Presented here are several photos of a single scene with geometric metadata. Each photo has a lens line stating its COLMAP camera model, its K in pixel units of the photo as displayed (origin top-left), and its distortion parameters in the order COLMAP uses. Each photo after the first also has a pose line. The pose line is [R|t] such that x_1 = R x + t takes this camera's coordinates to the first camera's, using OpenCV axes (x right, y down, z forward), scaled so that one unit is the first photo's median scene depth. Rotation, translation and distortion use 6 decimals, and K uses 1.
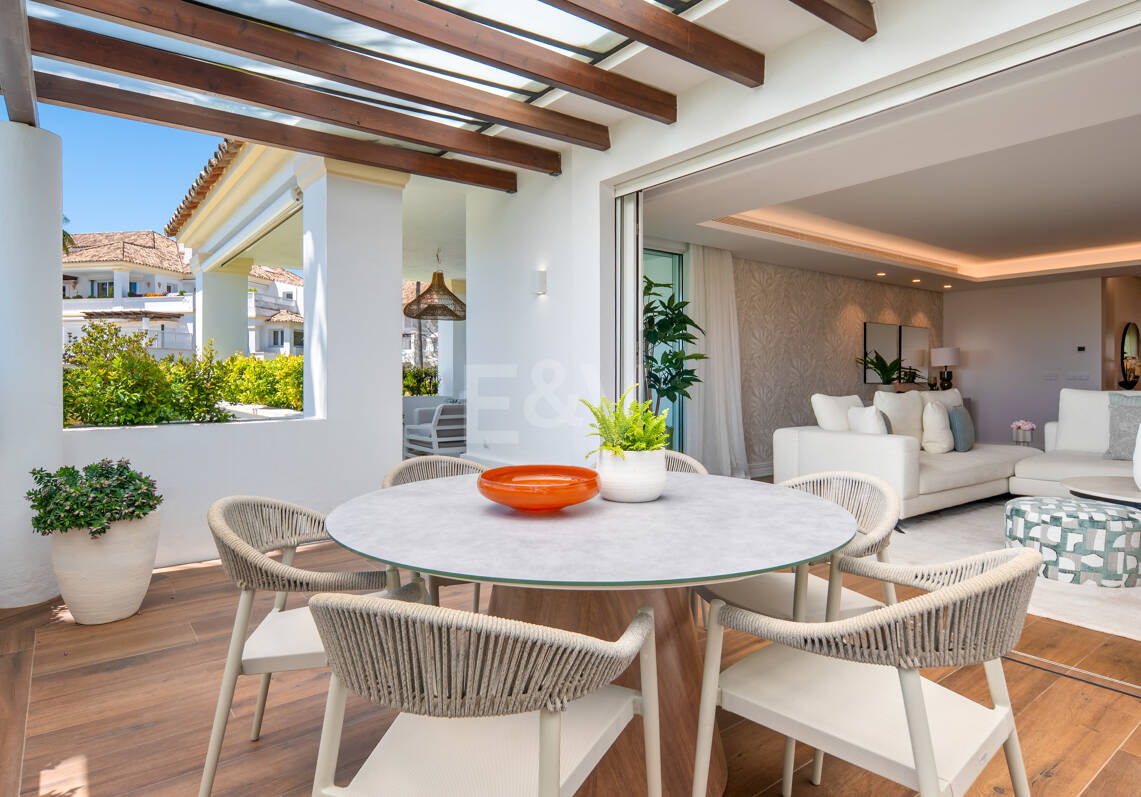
lens RADIAL K [[640.6, 0, 573.8], [0, 640.6, 374.5], [0, 0, 1]] dist [0.012944, -0.001030]
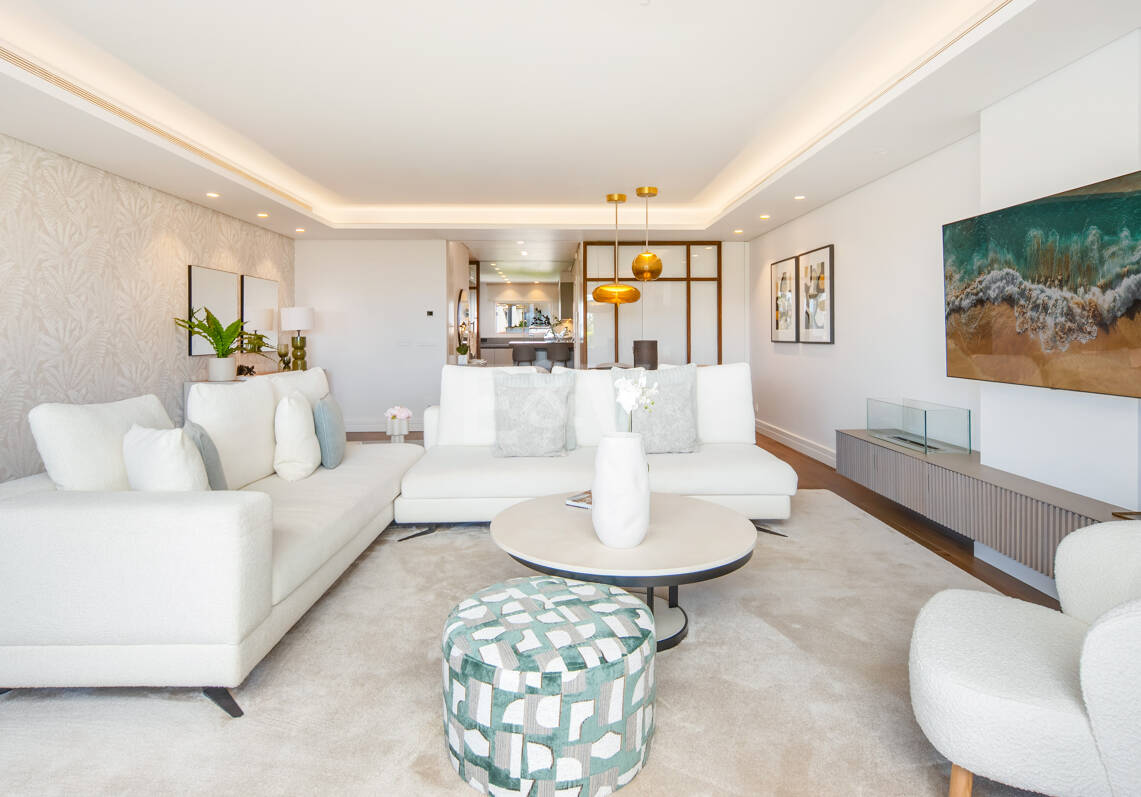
lens RADIAL K [[651.3, 0, 546.8], [0, 651.3, 345.0], [0, 0, 1]] dist [0.003102, 0.000246]
pose [[0.620370, -0.012104, 0.784216, 0.133063], [-0.003509, 0.999828, 0.018208, -0.010416], [-0.784301, -0.014048, 0.620221, 0.252540]]
